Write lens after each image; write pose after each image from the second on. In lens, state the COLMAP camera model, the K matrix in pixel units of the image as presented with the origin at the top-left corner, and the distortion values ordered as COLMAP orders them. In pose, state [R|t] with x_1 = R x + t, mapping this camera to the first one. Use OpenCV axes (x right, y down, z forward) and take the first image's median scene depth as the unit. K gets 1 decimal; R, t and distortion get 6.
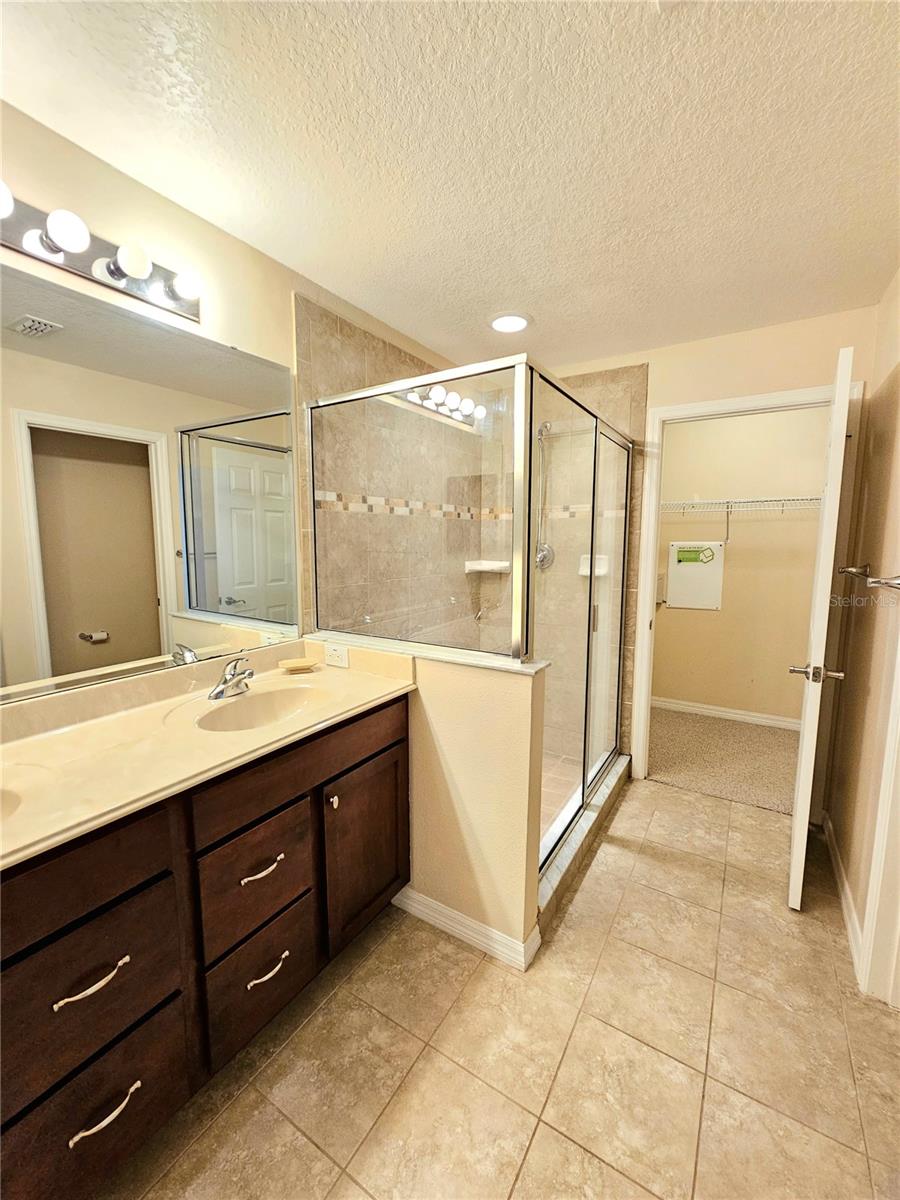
lens RADIAL K [[492.2, 0, 448.8], [0, 492.2, 598.3], [0, 0, 1]] dist [-0.001526, -0.000483]
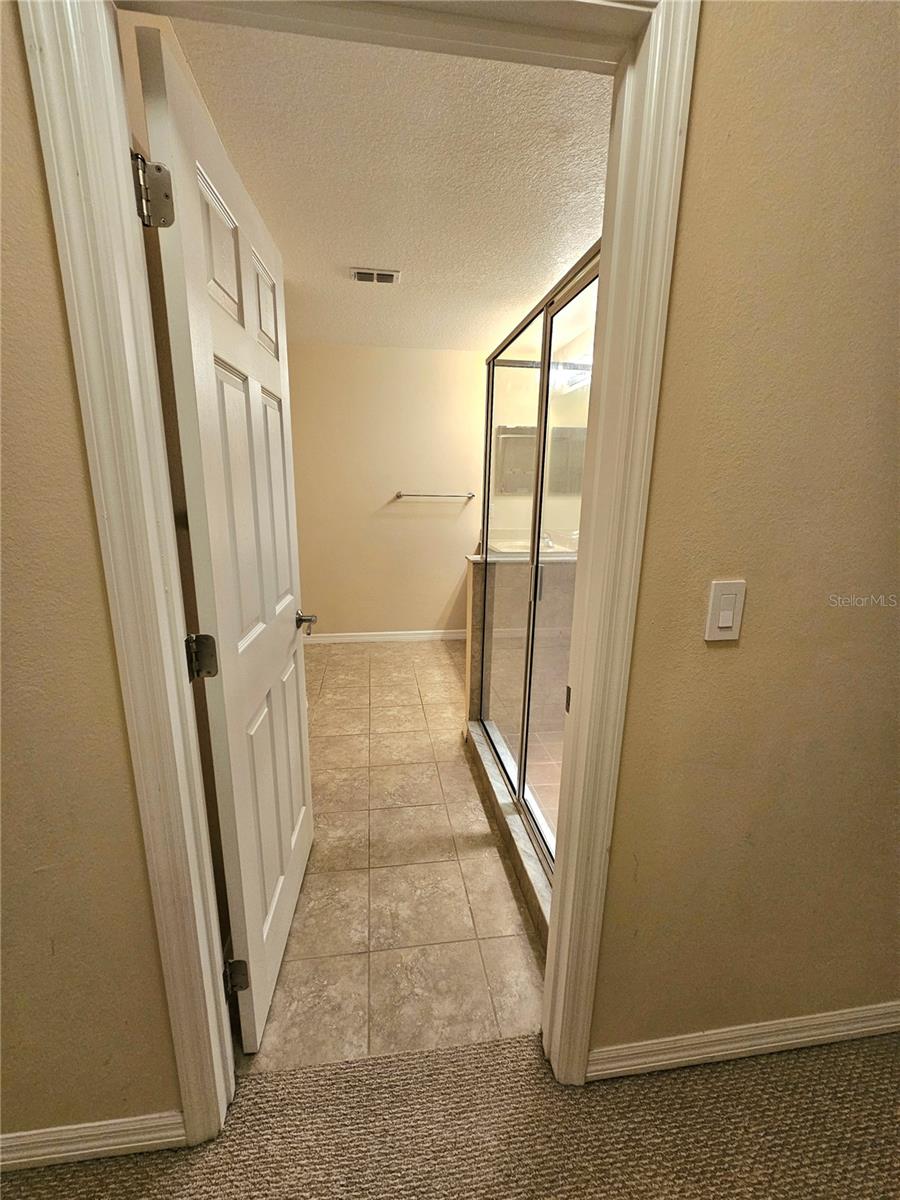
lens RADIAL K [[492.2, 0, 445.6], [0, 492.2, 601.2], [0, 0, 1]] dist [-0.001526, -0.000483]
pose [[-0.764164, 0.138042, -0.630077, 1.049706], [-0.090823, 0.944072, 0.316986, -0.198754], [0.638595, 0.299455, -0.708888, 1.741893]]
